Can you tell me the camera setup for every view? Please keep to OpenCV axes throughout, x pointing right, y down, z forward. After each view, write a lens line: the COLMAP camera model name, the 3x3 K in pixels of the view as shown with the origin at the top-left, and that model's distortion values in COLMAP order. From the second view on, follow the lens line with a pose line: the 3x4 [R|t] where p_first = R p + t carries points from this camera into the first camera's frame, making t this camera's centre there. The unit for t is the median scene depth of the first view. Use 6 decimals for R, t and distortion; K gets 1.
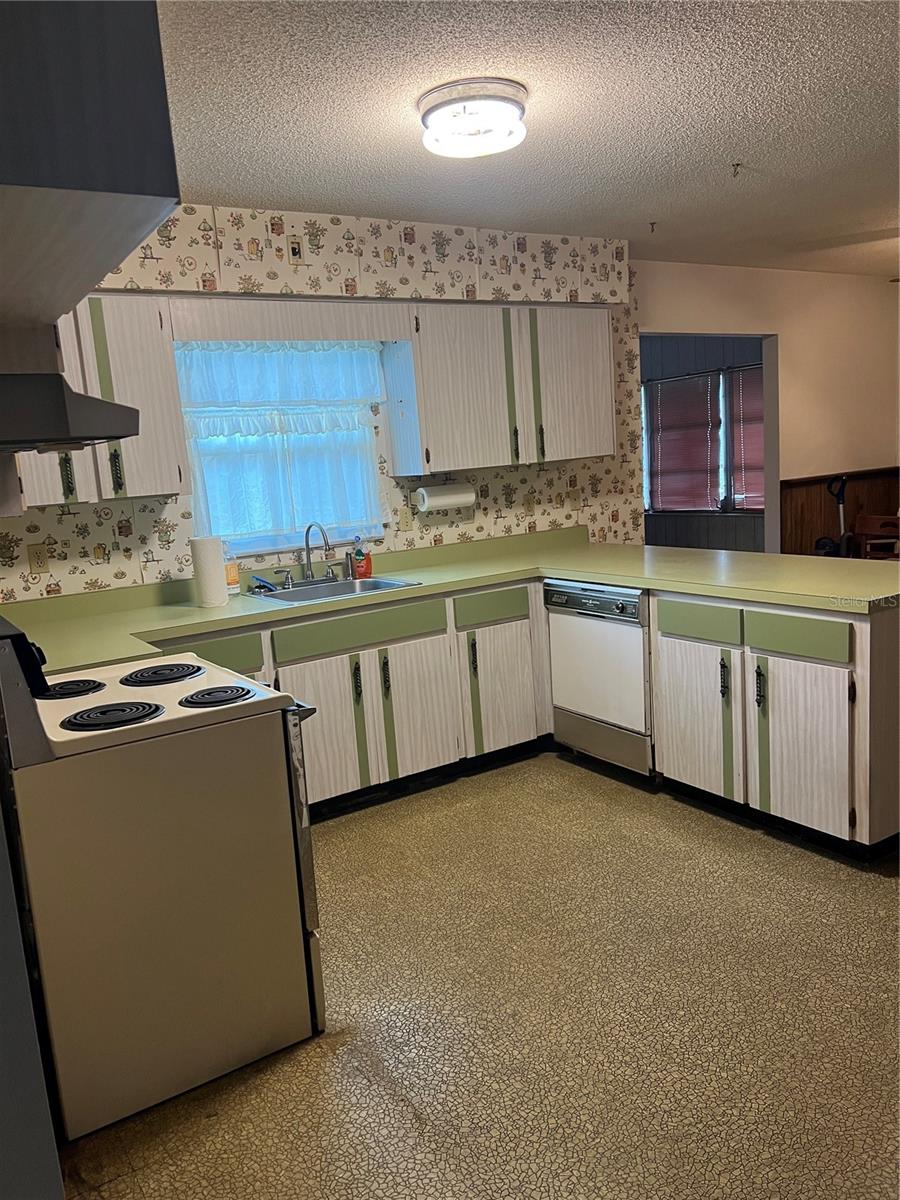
lens RADIAL K [[901.3, 0, 452.3], [0, 901.3, 604.8], [0, 0, 1]] dist [0.030069, -0.007839]
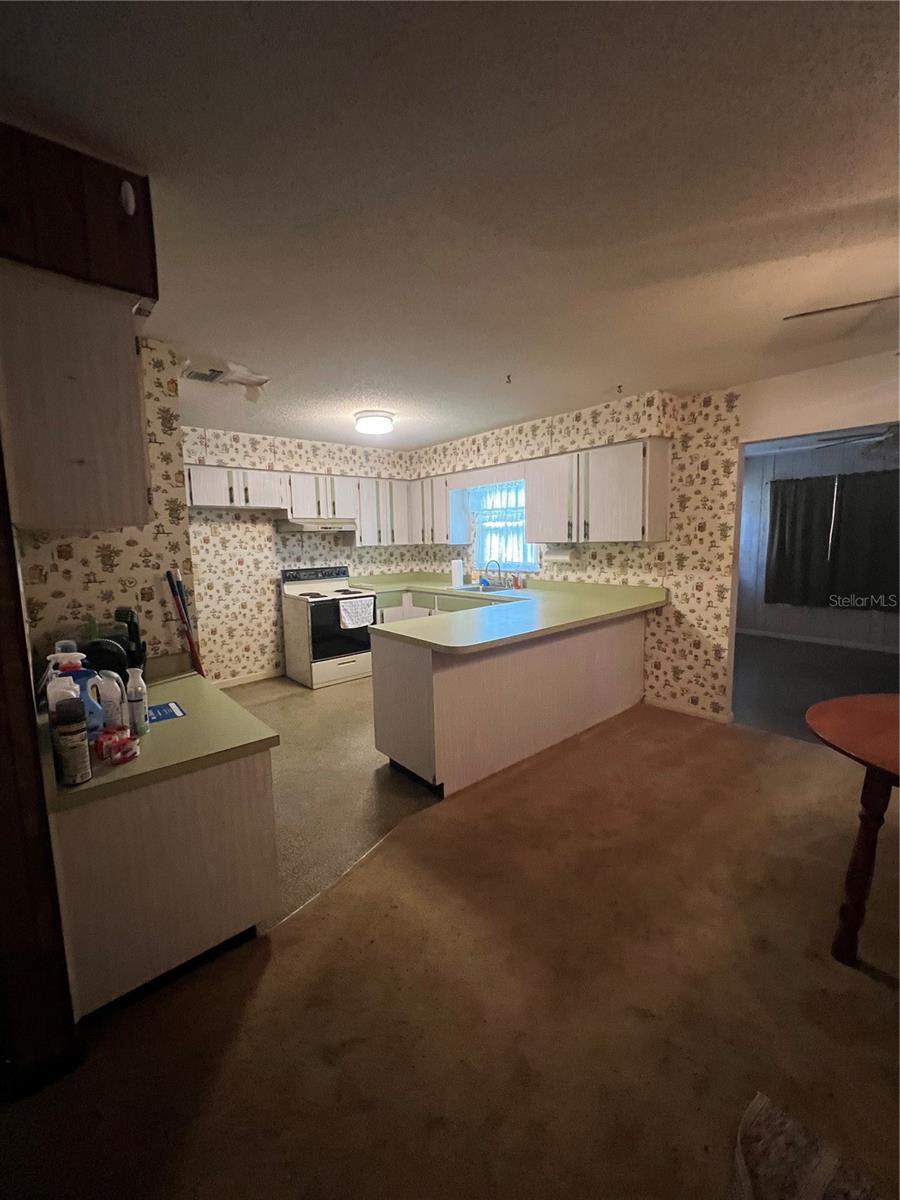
lens RADIAL K [[479.2, 0, 450.1], [0, 479.2, 598.1], [0, 0, 1]] dist [-0.002485, -0.000041]
pose [[0.142719, 0.196061, -0.970150, 0.956653], [-0.148868, 0.973286, 0.174795, -0.176594], [0.978504, 0.119478, 0.168093, 0.620203]]
